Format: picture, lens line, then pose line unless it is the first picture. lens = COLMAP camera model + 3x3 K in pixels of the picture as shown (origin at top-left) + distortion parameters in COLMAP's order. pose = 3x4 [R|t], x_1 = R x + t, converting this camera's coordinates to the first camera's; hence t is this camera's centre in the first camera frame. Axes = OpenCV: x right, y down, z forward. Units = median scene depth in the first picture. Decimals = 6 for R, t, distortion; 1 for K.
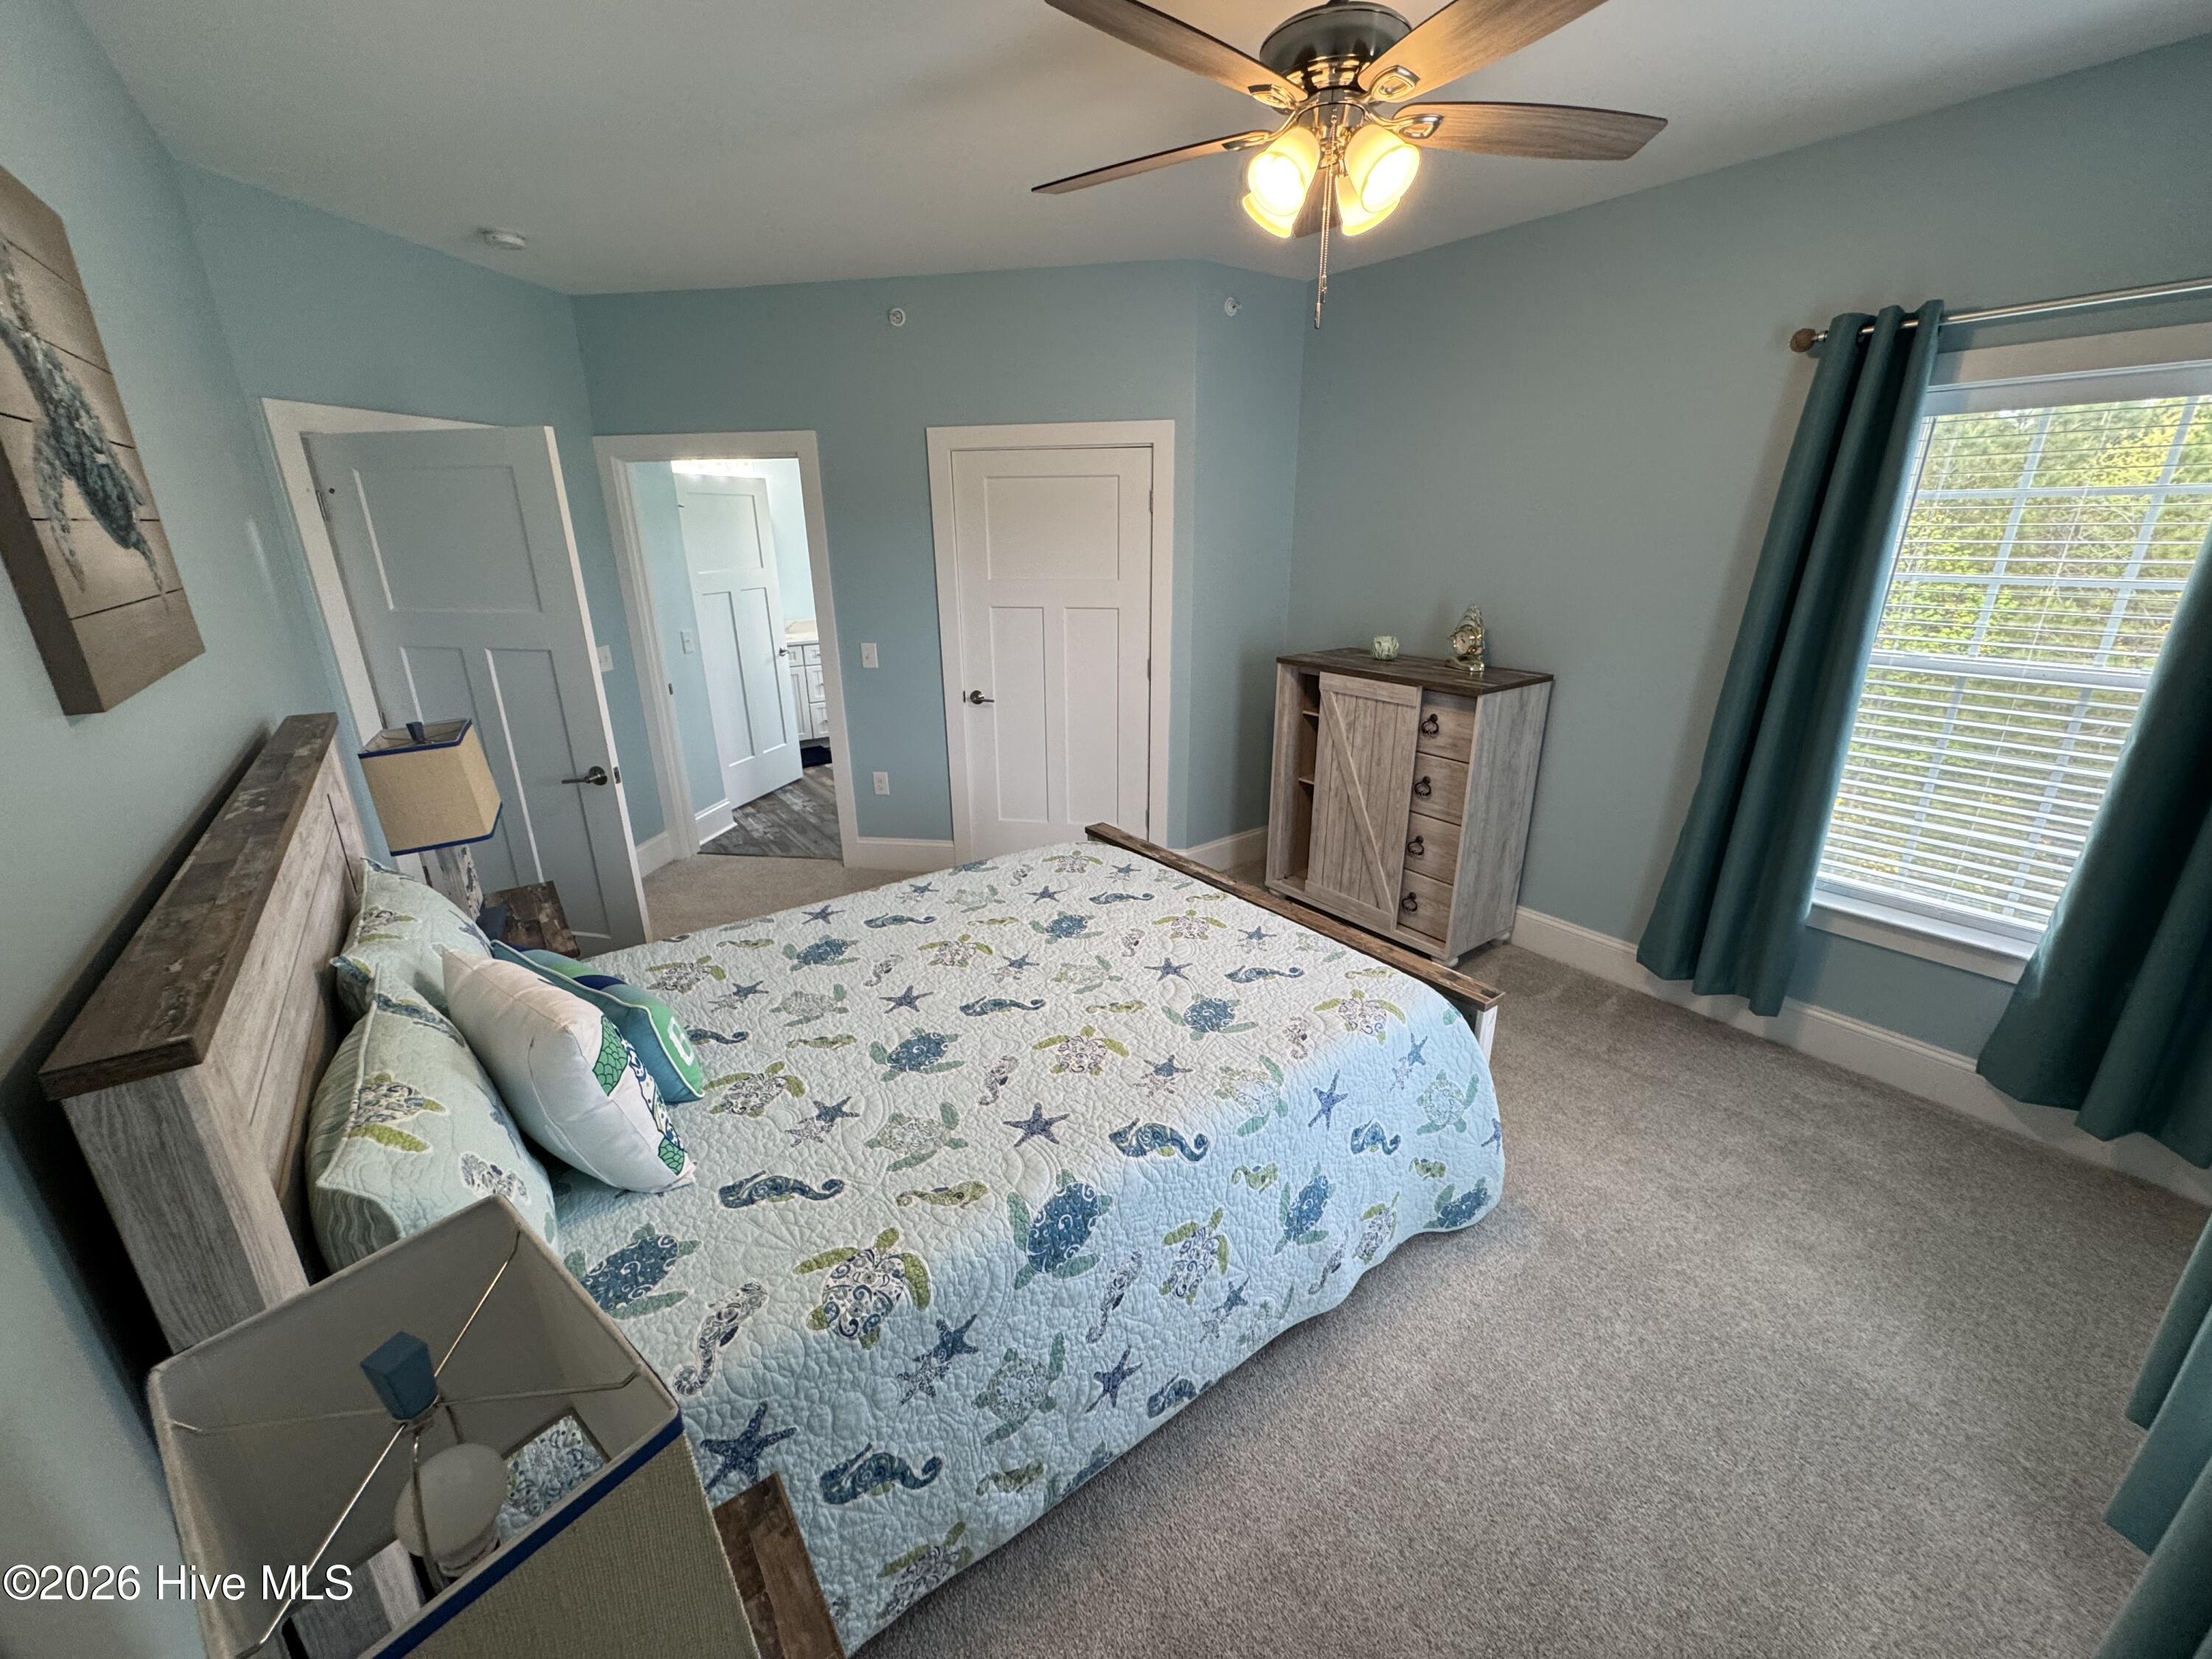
lens RADIAL K [[886.2, 0, 1106.0], [0, 886.2, 829.5], [0, 0, 1]] dist [-0.000878, -0.000065]
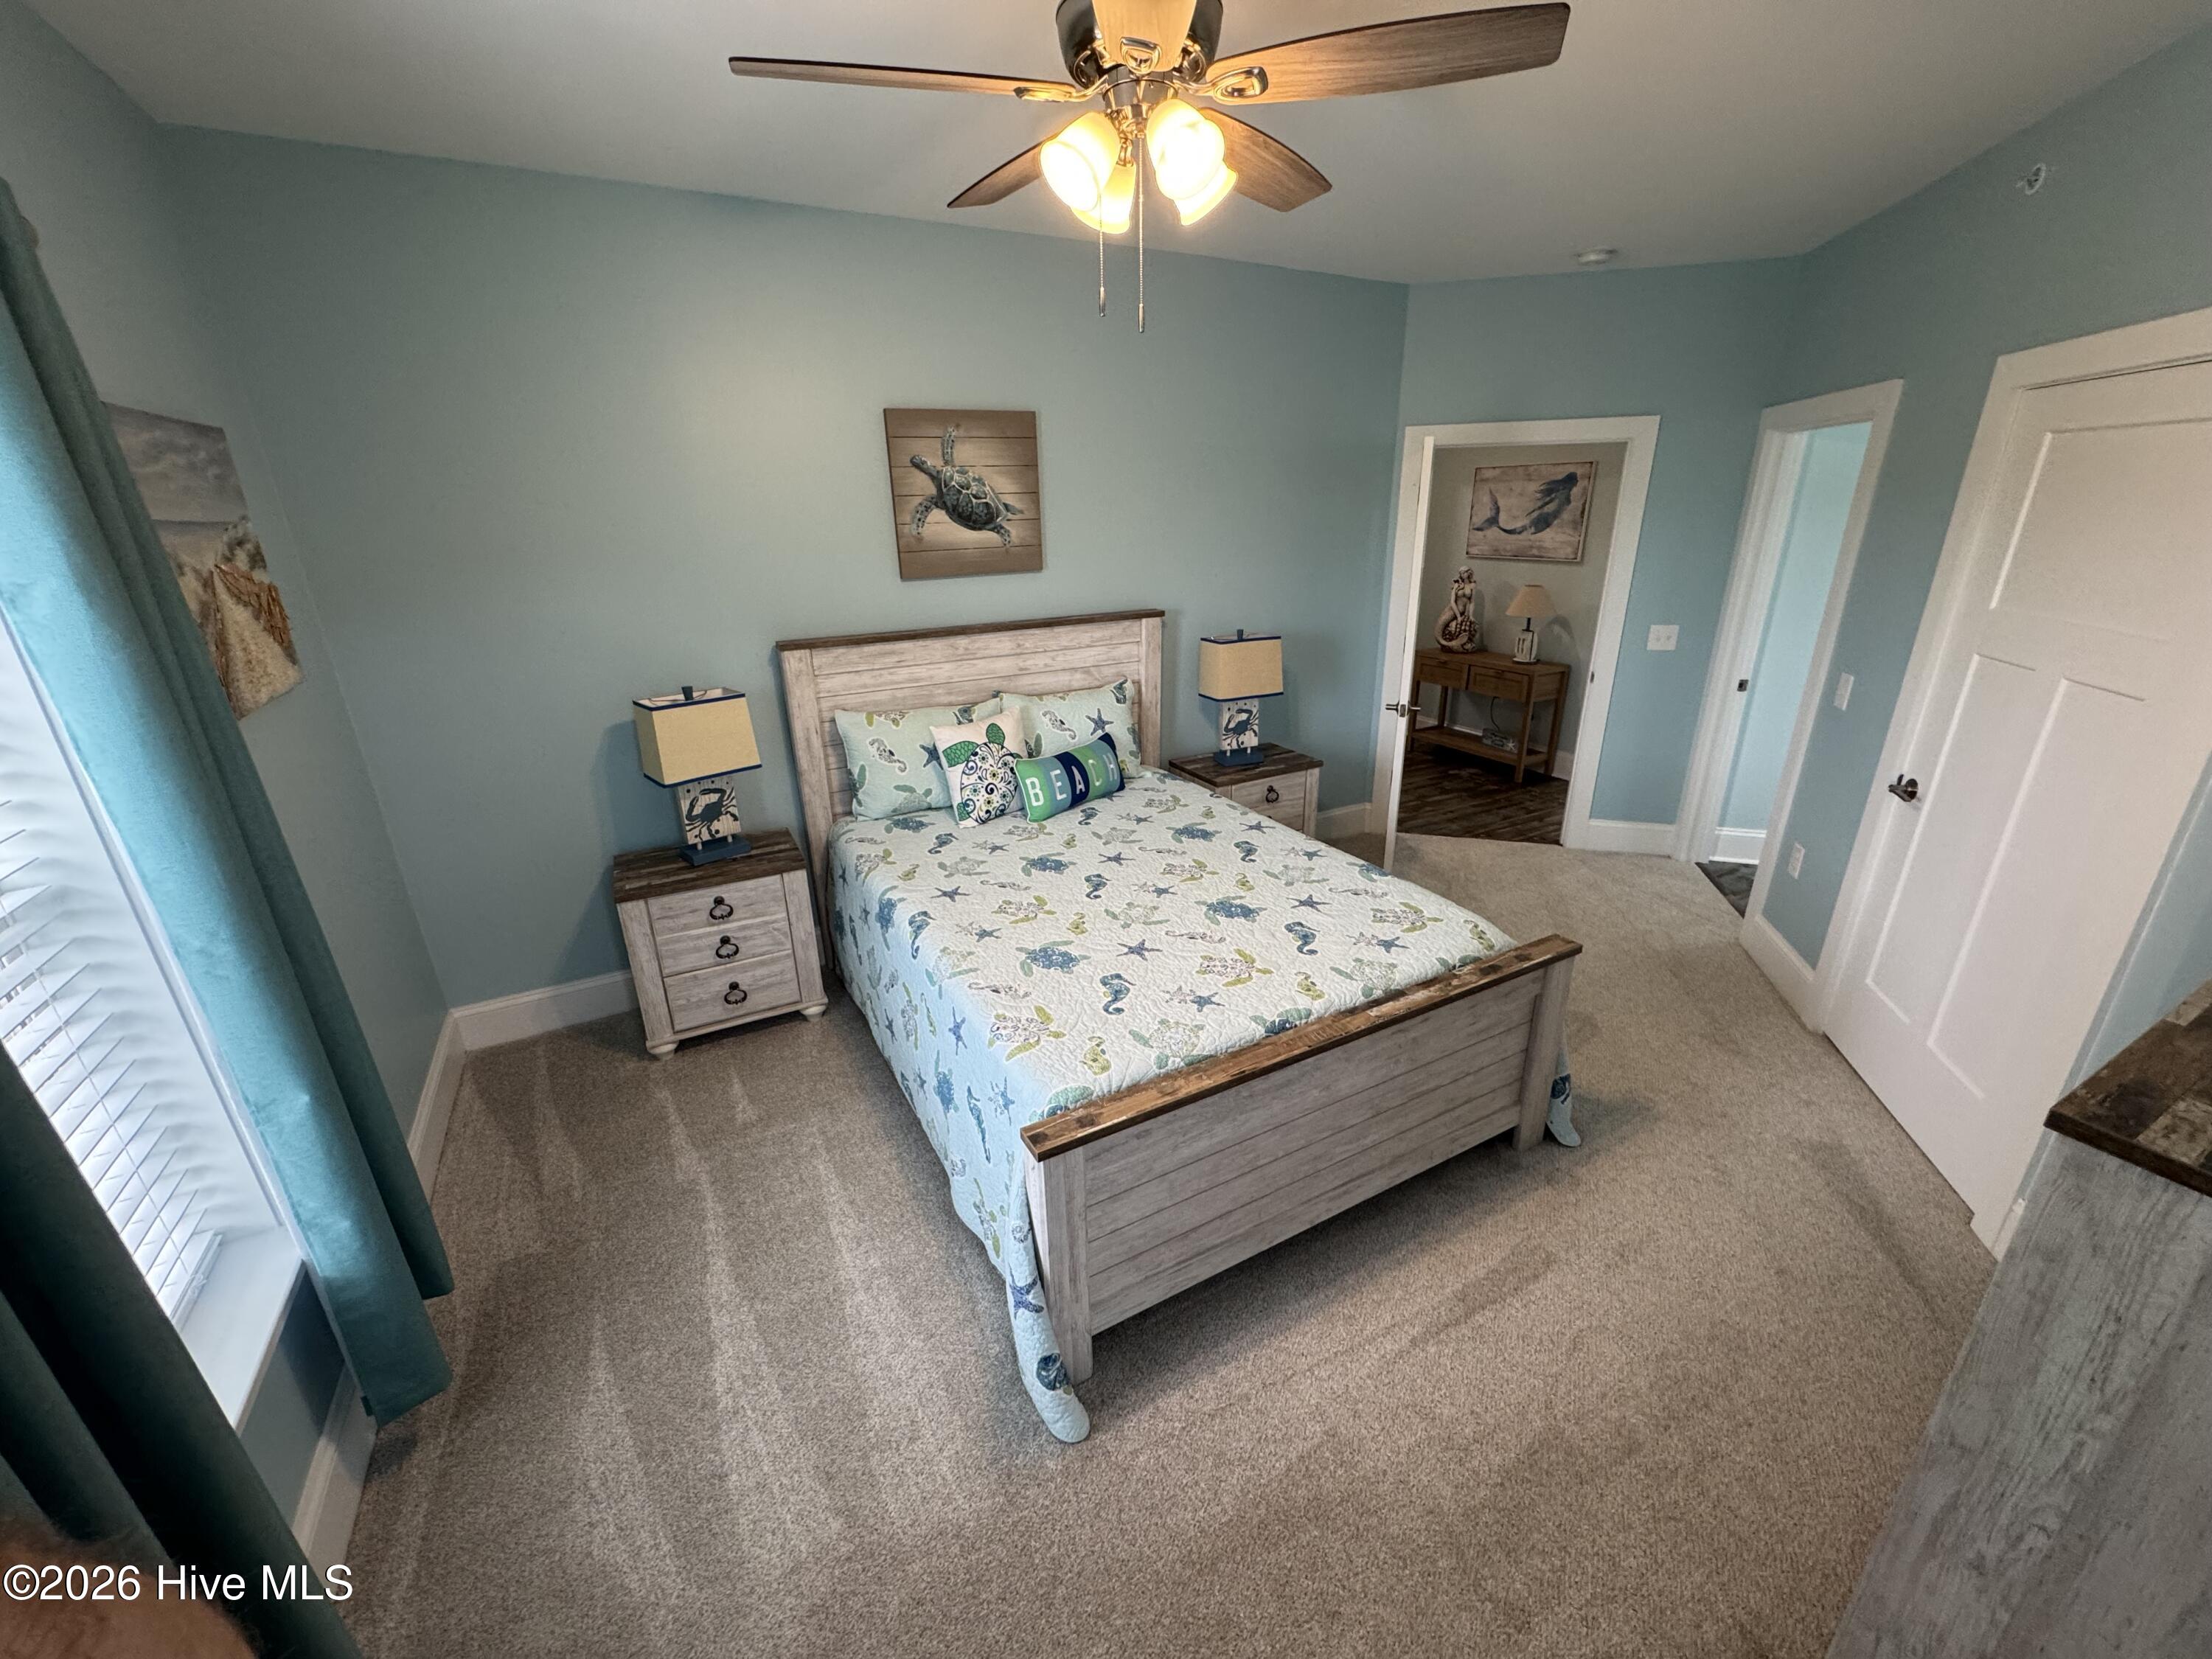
lens RADIAL K [[886.2, 0, 1106.0], [0, 886.2, 829.5], [0, 0, 1]] dist [-0.000878, -0.000065]
pose [[-0.140864, 0.355243, -0.924099, 0.940845], [-0.304729, 0.872534, 0.381871, -0.340450], [0.941965, 0.335392, -0.014656, 0.856372]]
